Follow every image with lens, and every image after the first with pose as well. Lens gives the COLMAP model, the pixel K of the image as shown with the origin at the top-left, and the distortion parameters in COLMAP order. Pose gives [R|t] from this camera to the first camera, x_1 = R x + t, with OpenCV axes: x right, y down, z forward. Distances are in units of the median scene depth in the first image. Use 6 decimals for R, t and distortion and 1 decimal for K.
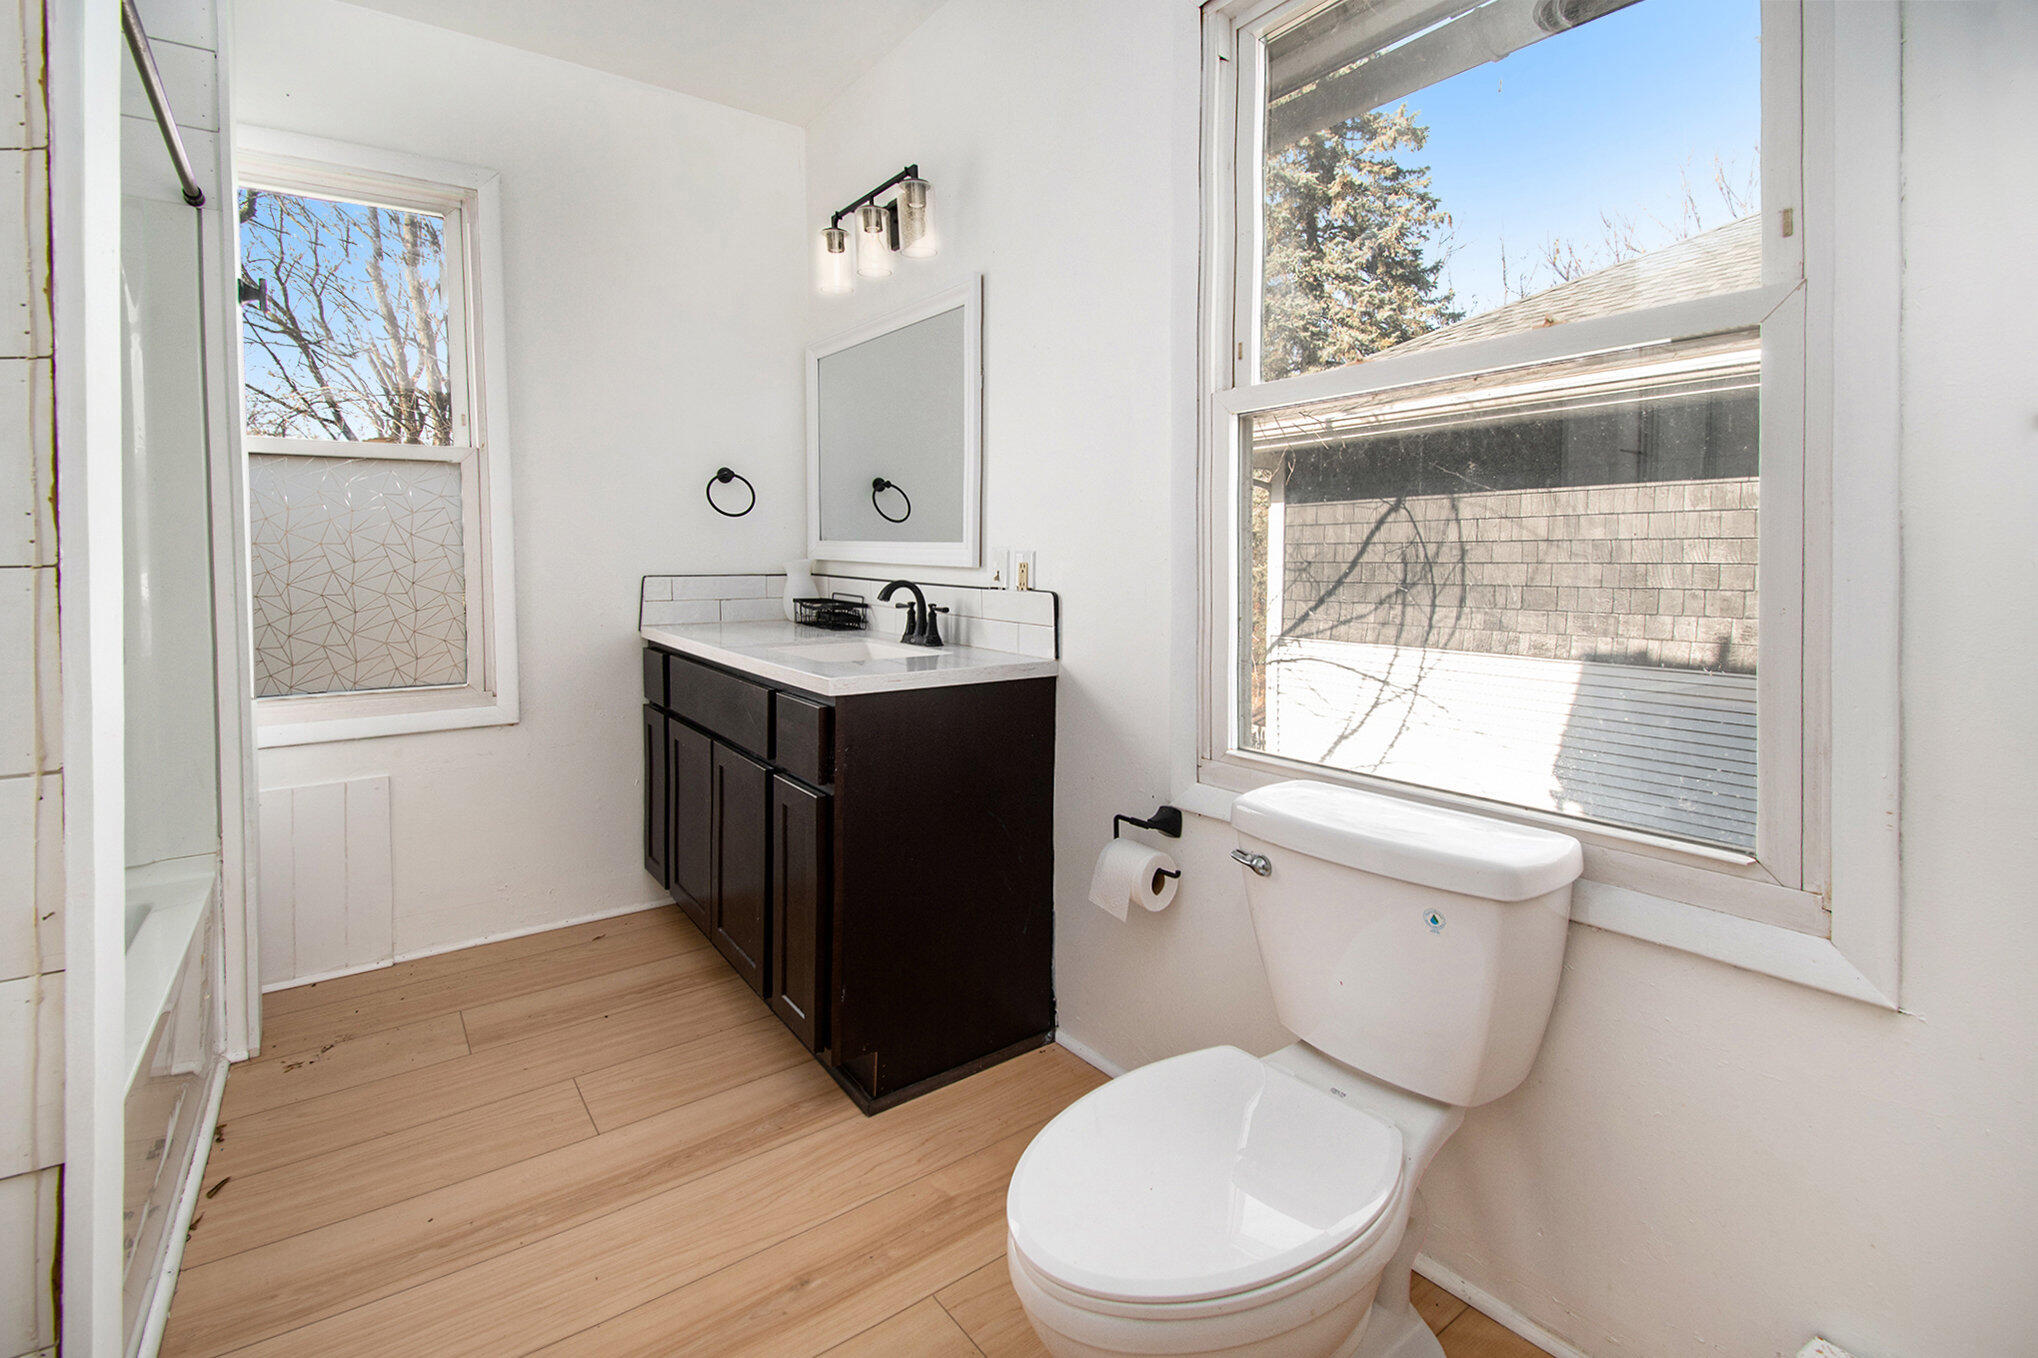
lens RADIAL K [[909.1, 0, 1017.6], [0, 909.1, 653.5], [0, 0, 1]] dist [-0.001780, -0.020046]
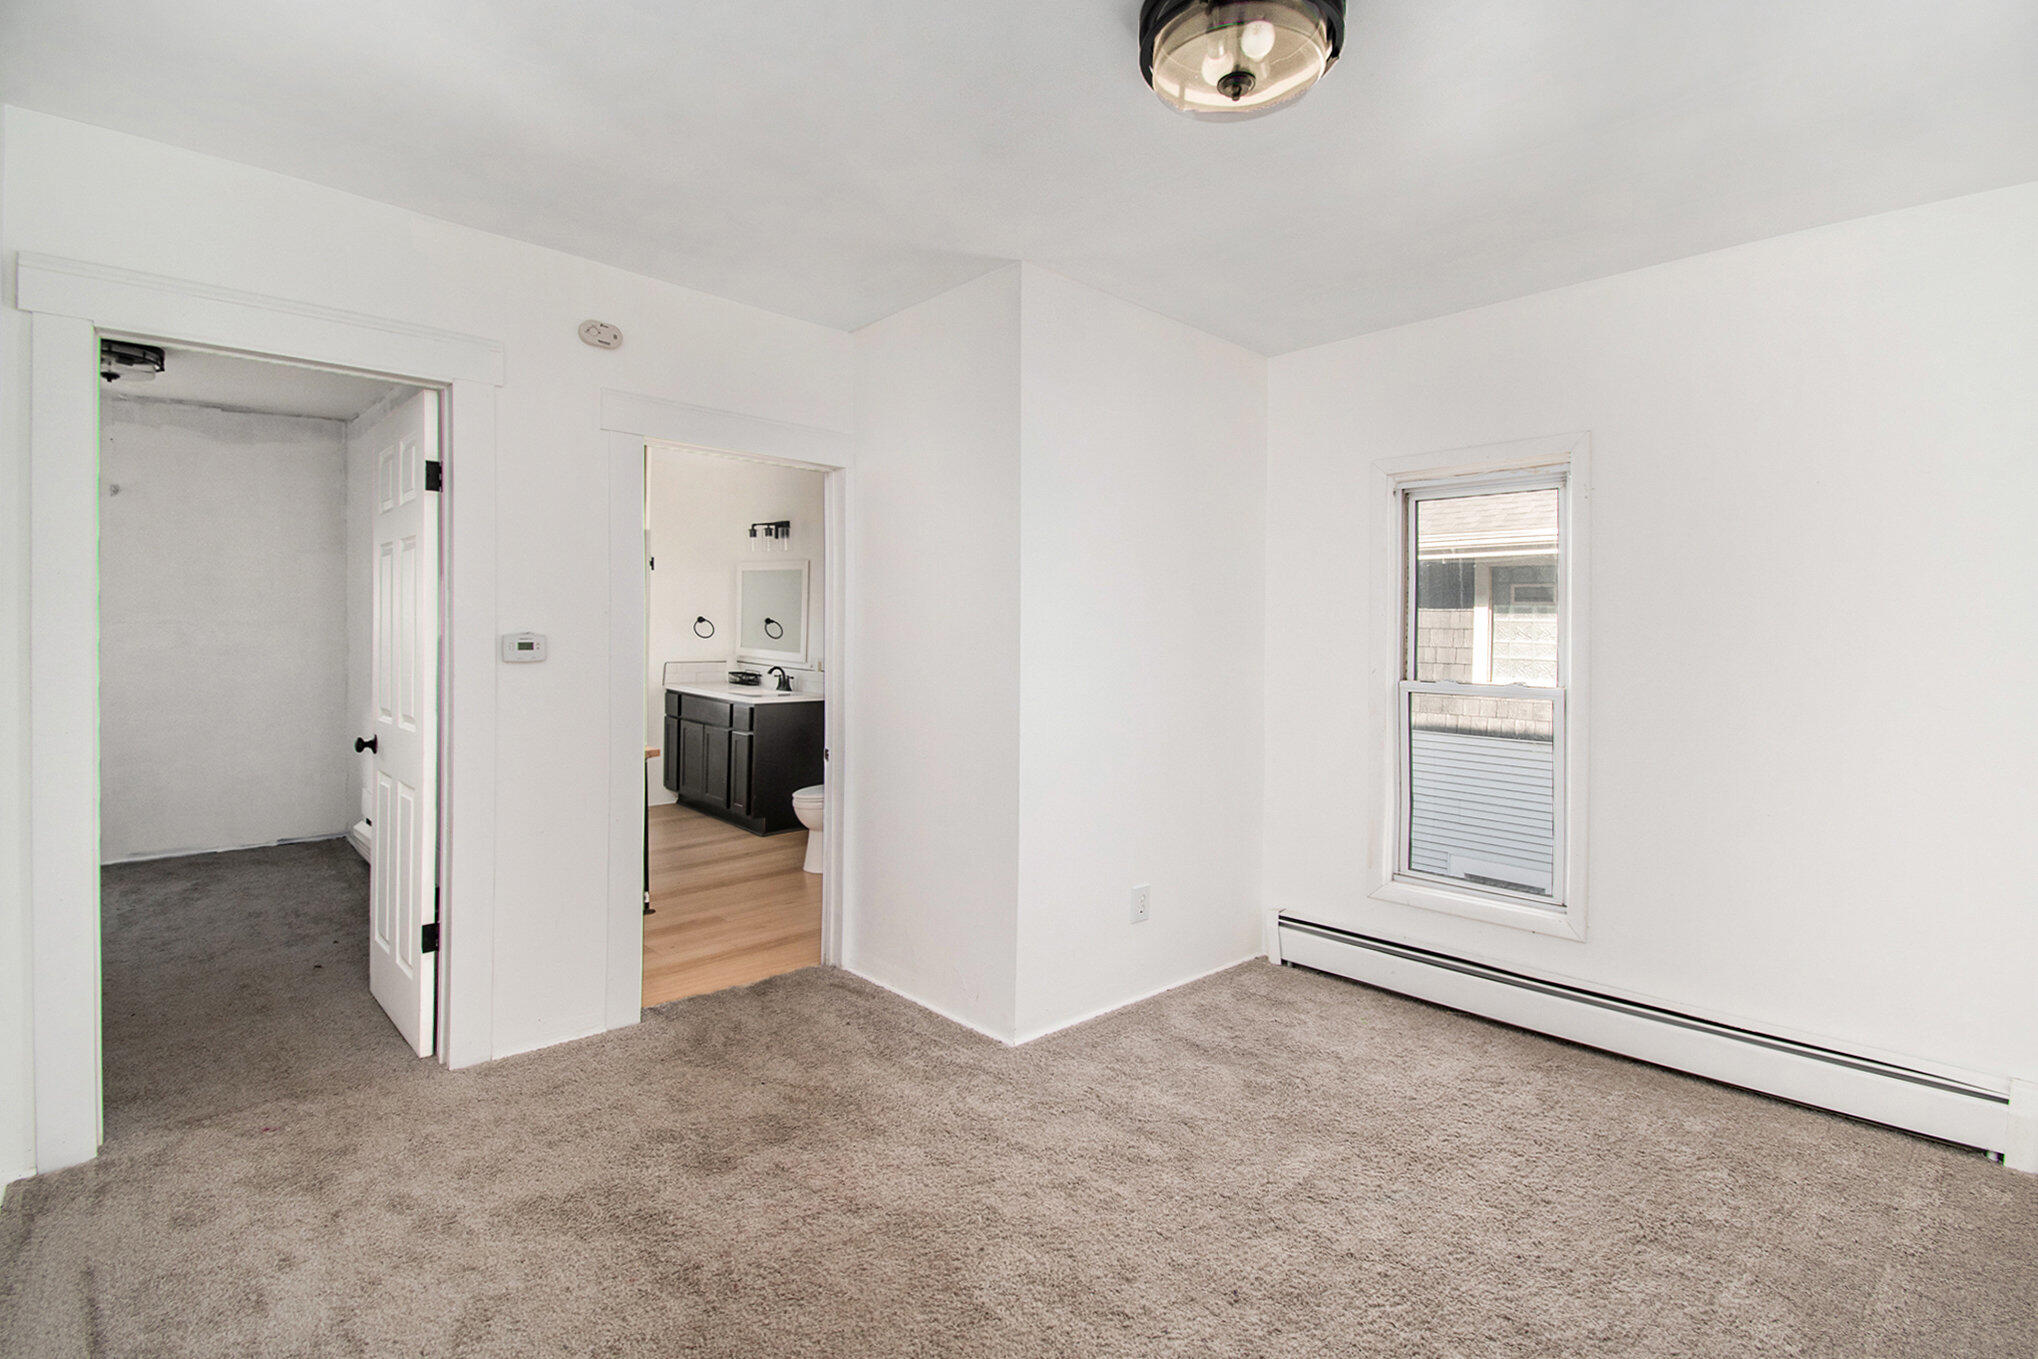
lens RADIAL K [[909.1, 0, 1017.6], [0, 909.1, 654.0], [0, 0, 1]] dist [-0.001780, -0.020046]
pose [[0.992154, 0.011510, 0.124488, 0.226564], [-0.002208, 0.997211, -0.074605, 0.075633], [-0.124999, 0.073745, 0.989412, -1.623252]]
